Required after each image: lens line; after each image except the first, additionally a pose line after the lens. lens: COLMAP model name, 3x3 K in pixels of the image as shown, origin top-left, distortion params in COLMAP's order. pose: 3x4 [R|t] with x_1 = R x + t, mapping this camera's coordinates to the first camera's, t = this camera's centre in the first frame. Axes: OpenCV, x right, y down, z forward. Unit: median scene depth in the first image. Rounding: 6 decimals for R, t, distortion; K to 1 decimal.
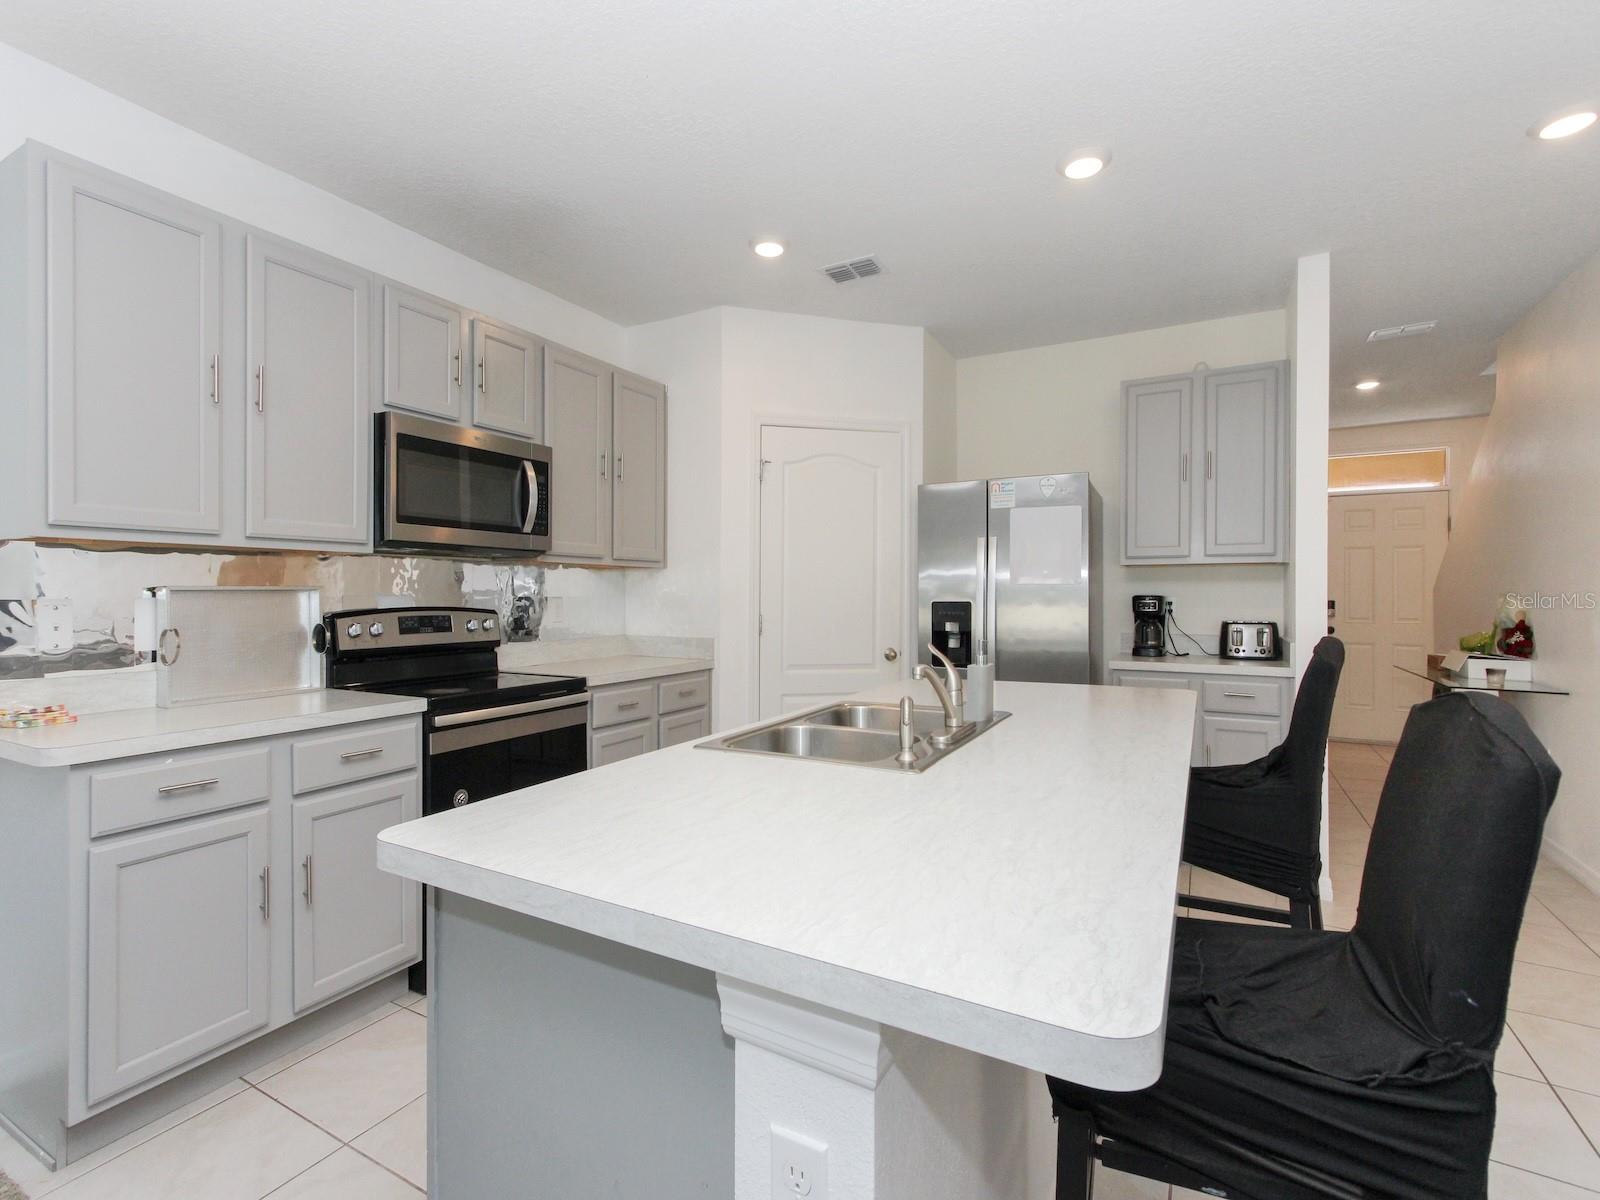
lens RADIAL K [[792.4, 0, 797.5], [0, 792.4, 591.1], [0, 0, 1]] dist [-0.001287, -0.000370]
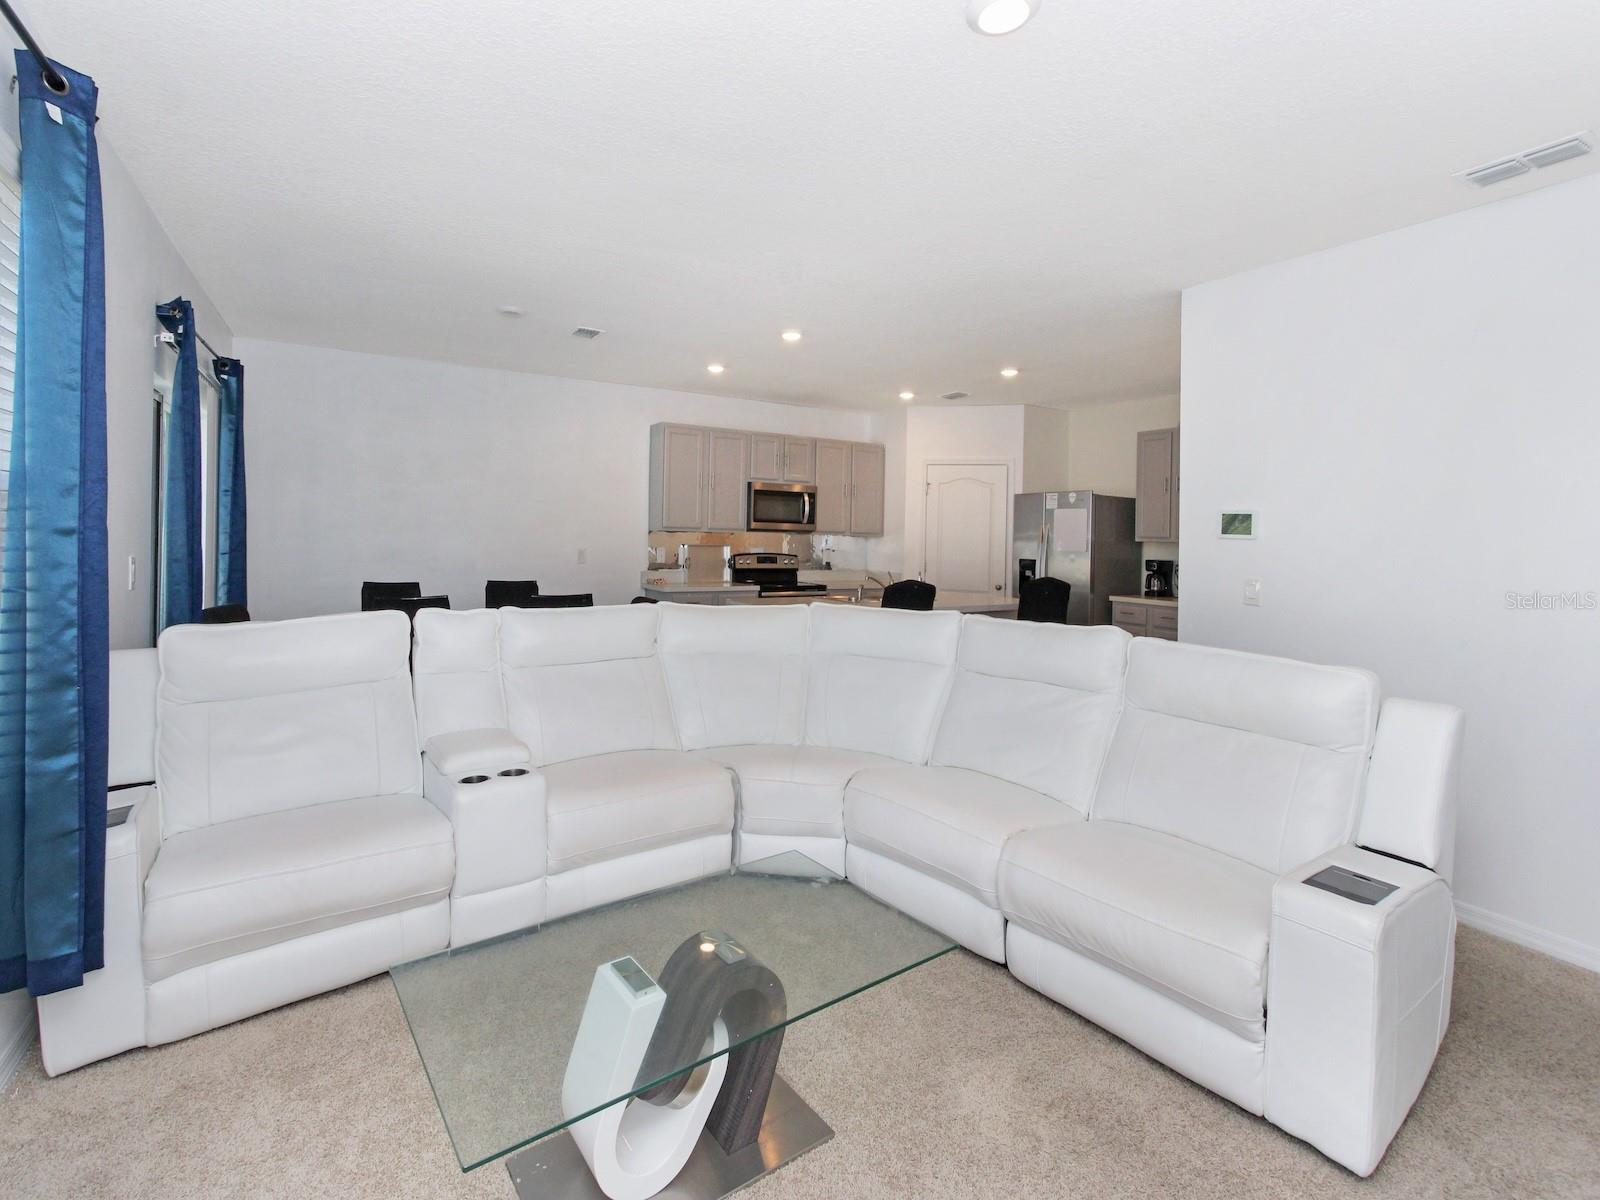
lens RADIAL K [[780.3, 0, 759.7], [0, 780.3, 564.5], [0, 0, 1]] dist [-0.002887, -0.001736]
pose [[0.856264, 0.038369, -0.515111, 0.768146], [-0.023205, 0.999088, 0.035846, -0.031030], [0.516017, -0.018741, 0.856373, -1.102917]]
